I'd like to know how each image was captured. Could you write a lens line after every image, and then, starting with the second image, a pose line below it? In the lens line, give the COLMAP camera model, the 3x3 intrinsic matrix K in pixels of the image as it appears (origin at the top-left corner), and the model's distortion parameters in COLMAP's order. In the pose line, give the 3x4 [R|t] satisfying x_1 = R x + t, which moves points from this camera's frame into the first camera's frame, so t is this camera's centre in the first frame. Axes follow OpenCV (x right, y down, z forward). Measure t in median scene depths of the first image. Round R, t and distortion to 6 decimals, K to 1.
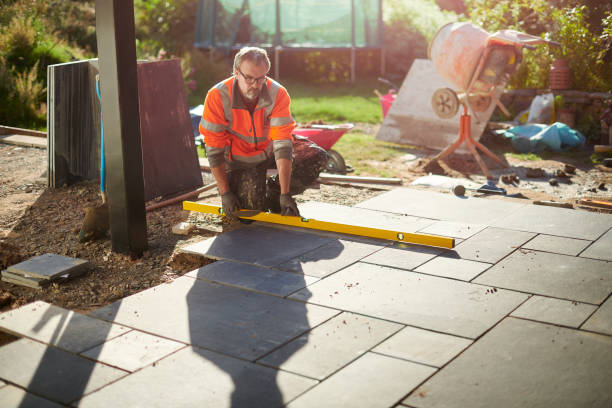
lens RADIAL K [[888.1, 0, 306.0], [0, 888.1, 204.0], [0, 0, 1]] dist [-0.150740, 0.121705]
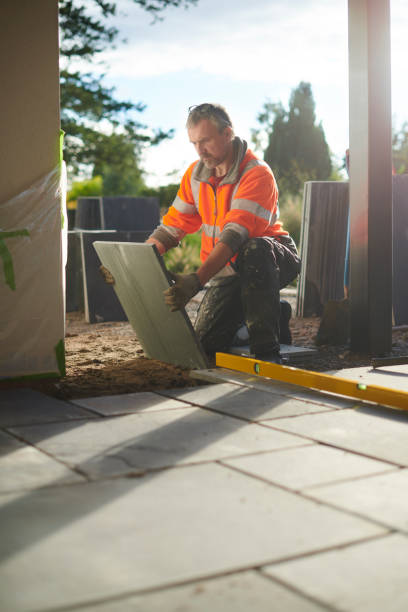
lens RADIAL K [[929.8, 0, 204.0], [0, 929.8, 306.0], [0, 0, 1]] dist [-0.112468, 0.059668]
pose [[0.911963, 0.040190, -0.408300, 0.015187], [-0.102798, 0.985829, -0.132567, 0.103358], [0.397186, 0.162869, 0.903171, 0.074290]]
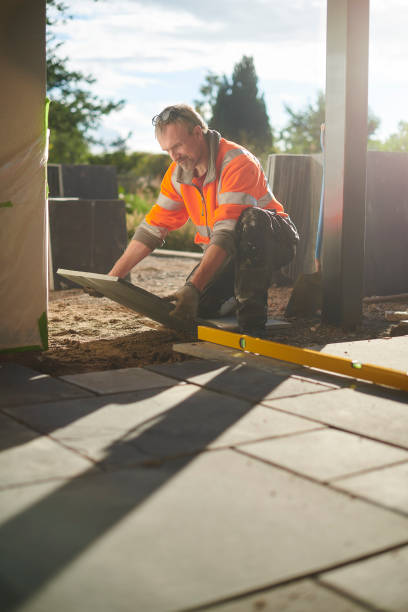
lens RADIAL K [[888.1, 0, 190.7], [0, 888.1, 303.4], [0, 0, 1]] dist [-0.150740, 0.121705]
pose [[0.932165, 0.066973, -0.355786, -0.018976], [-0.109577, 0.988838, -0.100955, 0.097318], [0.345054, 0.133093, 0.929099, 0.088305]]
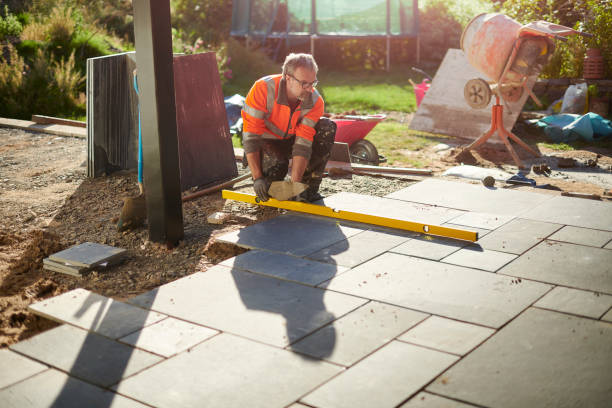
lens RADIAL K [[888.1, 0, 306.0], [0, 888.1, 204.0], [0, 0, 1]] dist [-0.150740, 0.121705]
pose [[0.999133, 0.003466, -0.041491, 0.004722], [-0.002783, 0.999860, 0.016497, -0.004684], [0.041543, -0.016368, 0.999003, -0.019729]]
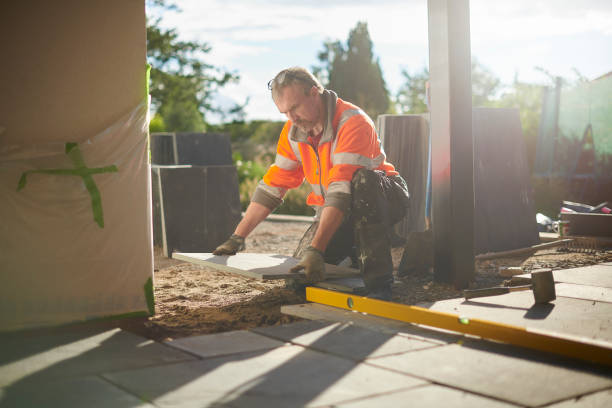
lens RADIAL K [[888.1, 0, 306.0], [0, 888.1, 204.0], [0, 0, 1]] dist [-0.150740, 0.121705]
pose [[0.930145, 0.010913, -0.367030, -0.011086], [-0.079690, 0.981735, -0.172762, 0.098872], [0.358440, 0.189942, 0.914025, 0.094489]]
